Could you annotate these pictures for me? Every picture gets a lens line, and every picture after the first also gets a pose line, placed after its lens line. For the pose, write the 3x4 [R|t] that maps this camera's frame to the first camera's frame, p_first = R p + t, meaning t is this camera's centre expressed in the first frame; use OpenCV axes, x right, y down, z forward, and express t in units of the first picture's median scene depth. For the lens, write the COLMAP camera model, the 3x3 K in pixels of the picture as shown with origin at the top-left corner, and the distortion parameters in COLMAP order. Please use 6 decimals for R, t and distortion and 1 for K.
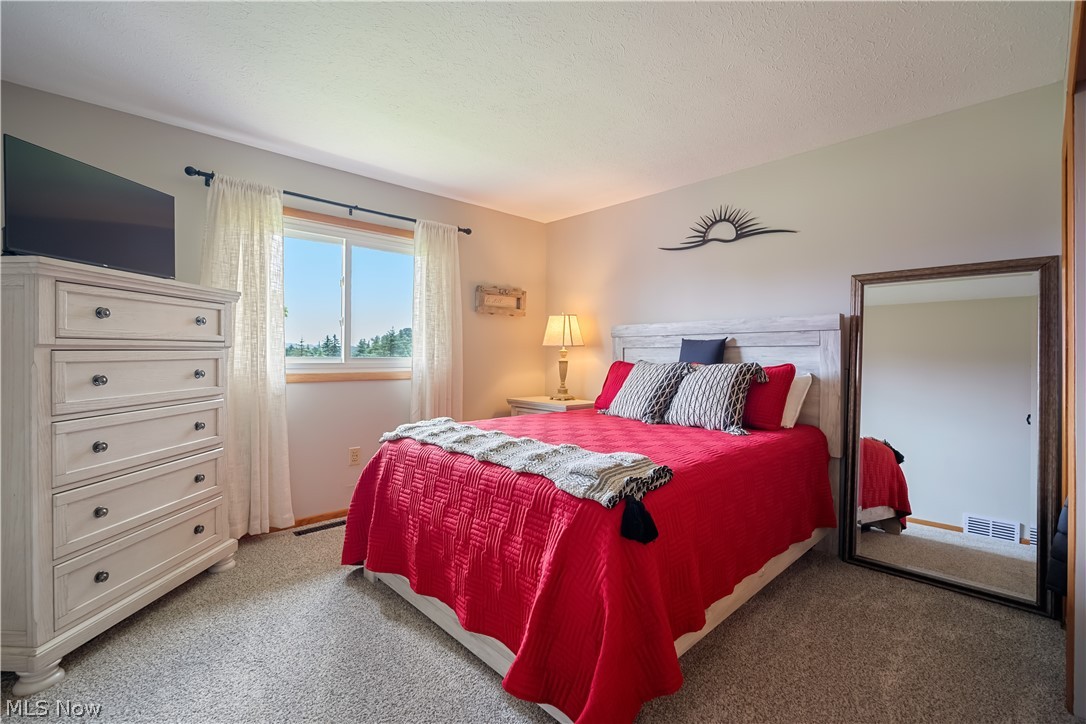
lens RADIAL K [[481.1, 0, 542.9], [0, 481.1, 357.5], [0, 0, 1]] dist [-0.003894, 0.000802]
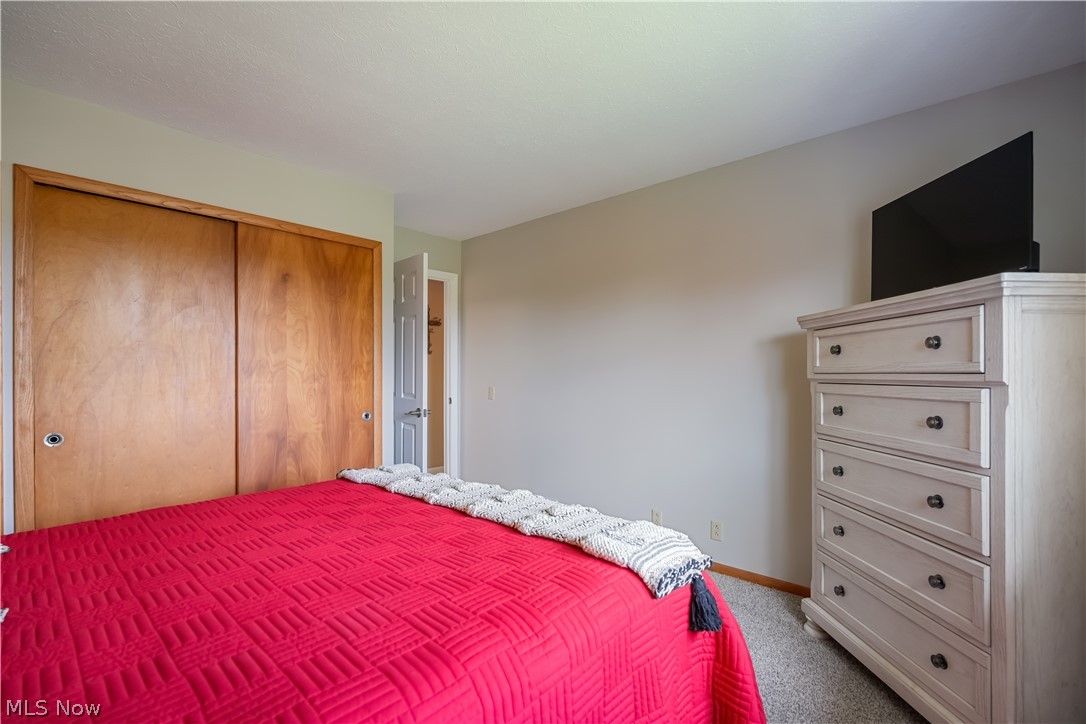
lens RADIAL K [[481.1, 0, 543.0], [0, 481.1, 369.2], [0, 0, 1]] dist [-0.003894, 0.000802]
pose [[-0.996493, -0.008008, -0.083290, -0.140261], [-0.008396, 0.999955, 0.004315, -0.043023], [0.083252, 0.004999, -0.996516, 1.817706]]
